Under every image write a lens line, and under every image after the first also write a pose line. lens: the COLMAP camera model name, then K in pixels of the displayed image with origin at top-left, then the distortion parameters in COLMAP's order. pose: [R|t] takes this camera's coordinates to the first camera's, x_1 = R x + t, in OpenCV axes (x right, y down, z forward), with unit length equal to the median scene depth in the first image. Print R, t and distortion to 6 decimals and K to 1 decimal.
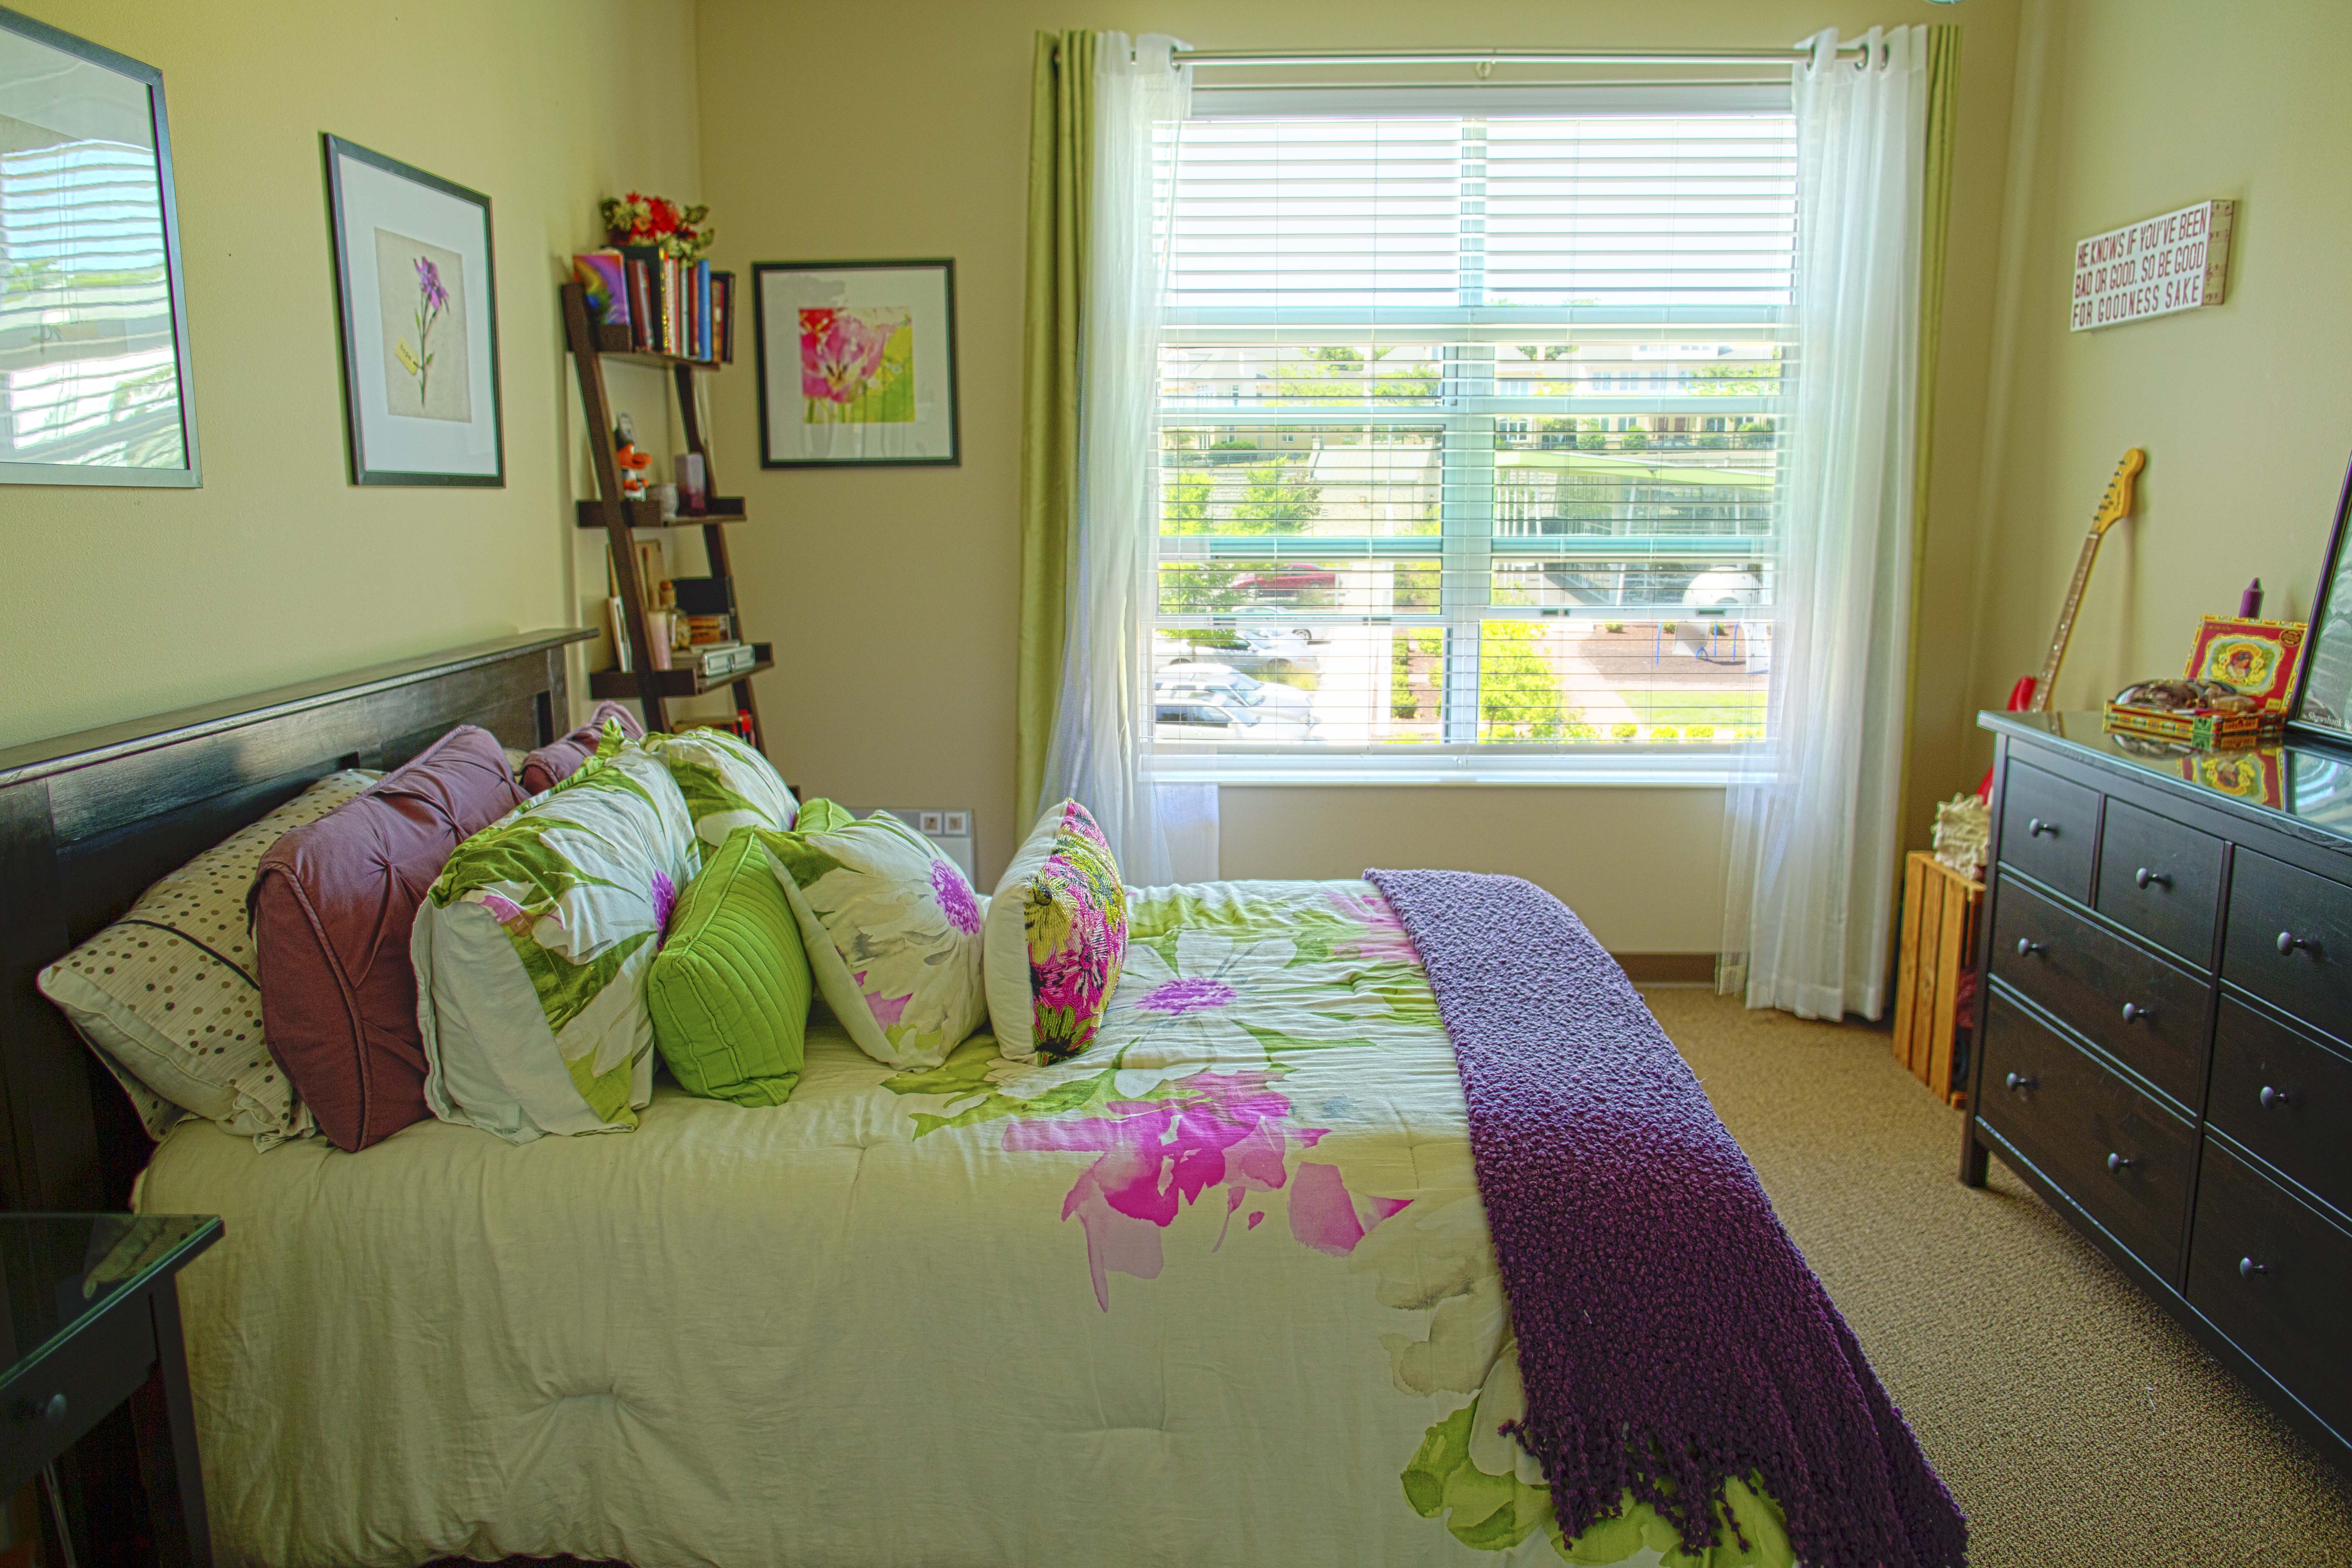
lens RADIAL K [[1609.5, 0, 1183.3], [0, 1609.5, 776.1], [0, 0, 1]] dist [-0.057705, 0.056389]
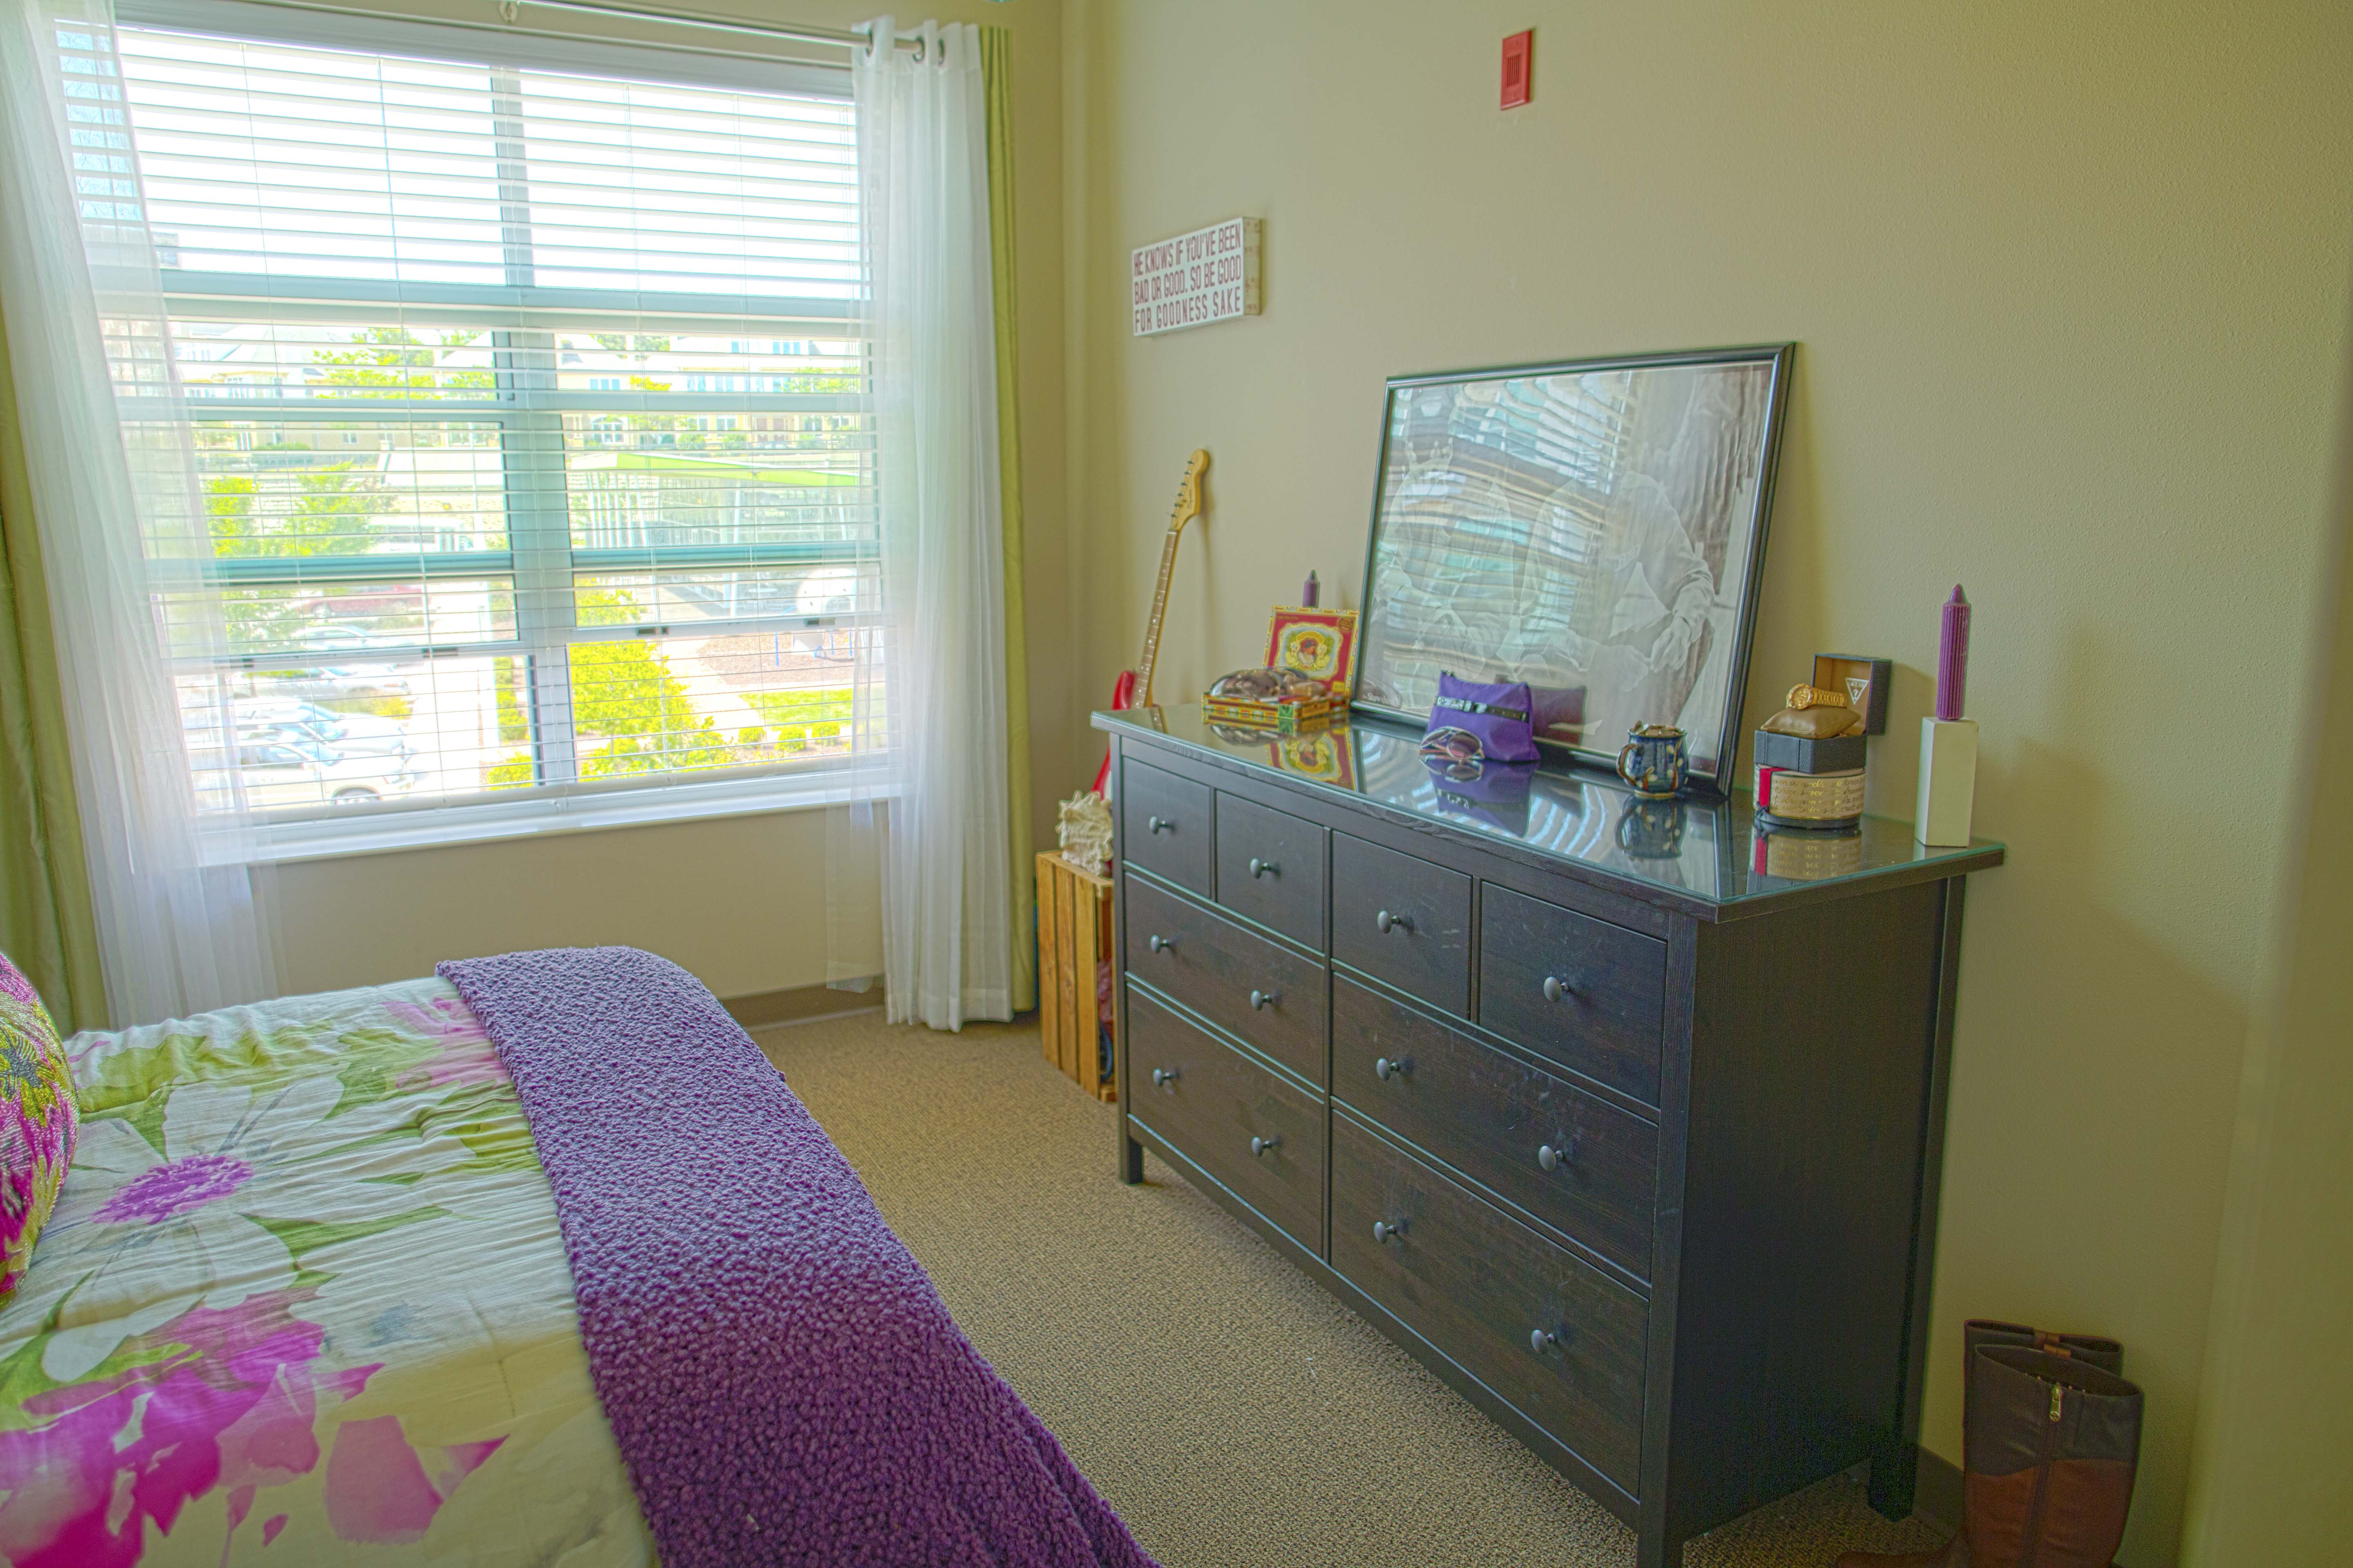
lens RADIAL K [[1610.0, 0, 1183.9], [0, 1610.0, 776.1], [0, 0, 1]] dist [-0.057705, 0.056389]
pose [[0.859280, -0.094178, 0.502761, 0.043845], [0.094885, 0.995193, 0.024251, -0.022001], [-0.502628, 0.026866, 0.864085, 0.113371]]
